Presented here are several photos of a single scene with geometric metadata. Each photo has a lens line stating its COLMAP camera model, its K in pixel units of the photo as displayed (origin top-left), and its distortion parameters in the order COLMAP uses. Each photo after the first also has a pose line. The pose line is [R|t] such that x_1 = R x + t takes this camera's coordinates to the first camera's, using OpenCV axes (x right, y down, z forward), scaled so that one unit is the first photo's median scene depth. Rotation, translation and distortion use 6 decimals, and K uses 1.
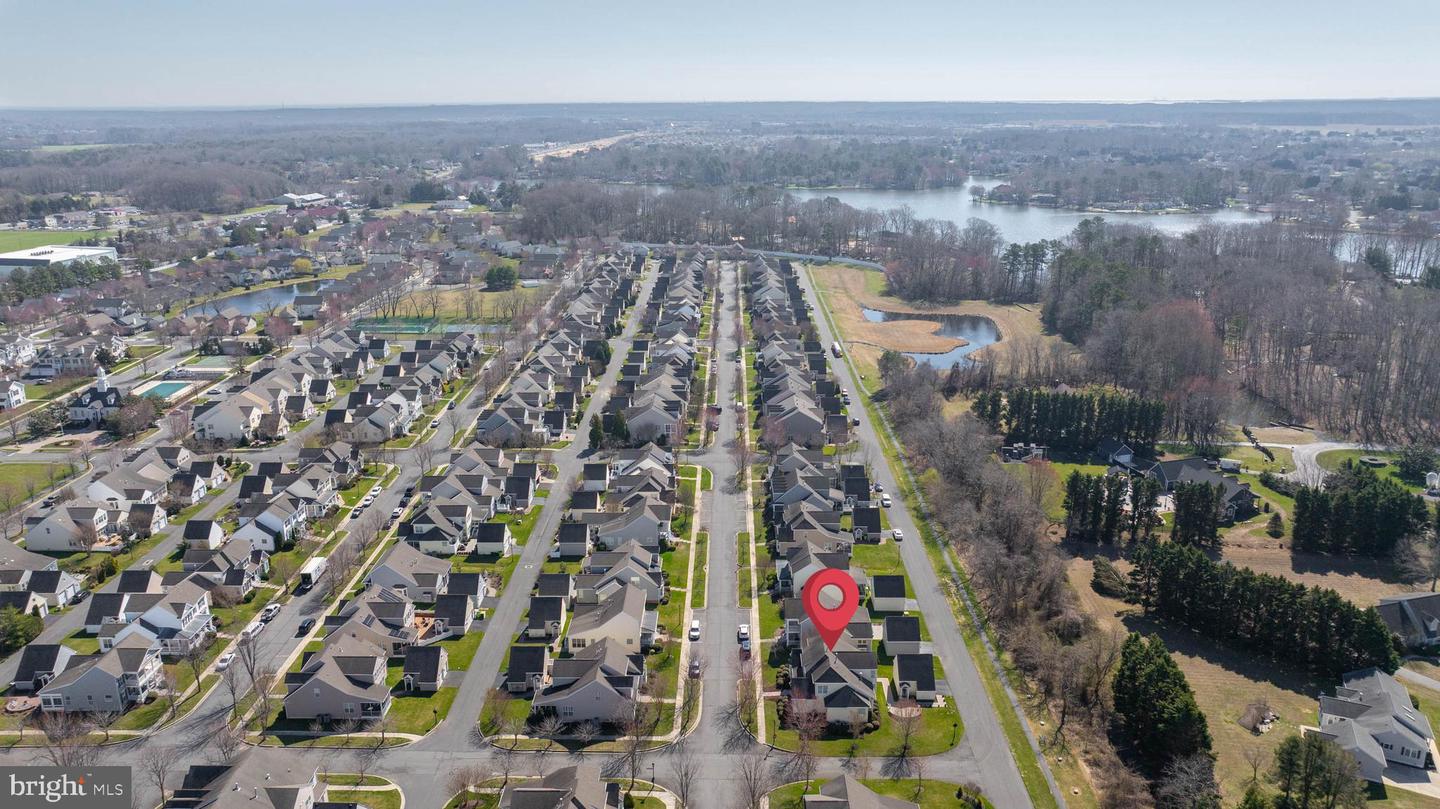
lens RADIAL K [[1026.4, 0, 720.0], [0, 1026.4, 404.5], [0, 0, 1]] dist [-0.024992, 0.008471]
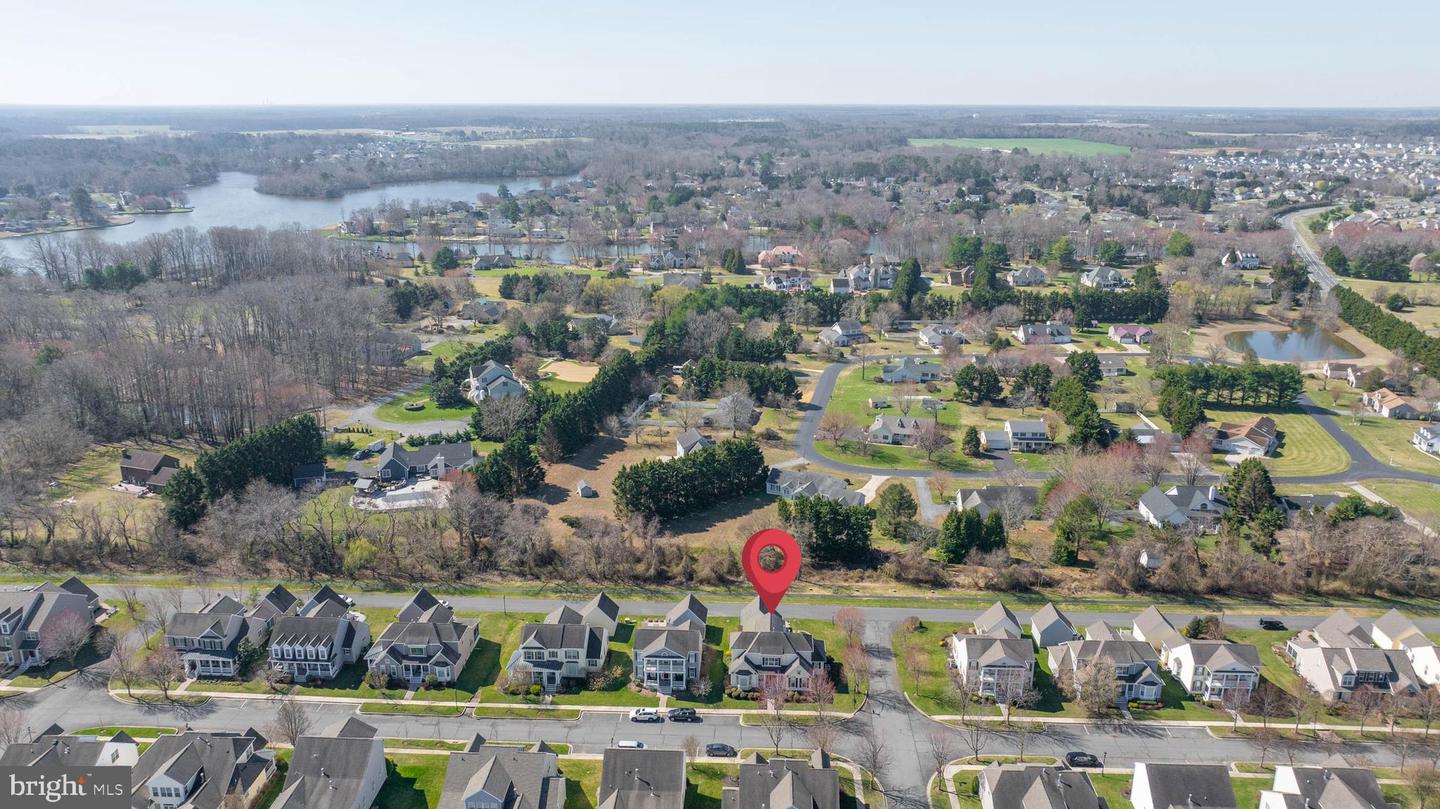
lens RADIAL K [[1026.4, 0, 720.0], [0, 1026.4, 404.5], [0, 0, 1]] dist [-0.024992, 0.008471]
pose [[0.036991, -0.276657, 0.960257, -0.663138], [0.283871, 0.924238, 0.255344, -0.201751], [-0.958149, 0.263144, 0.112723, 0.701519]]
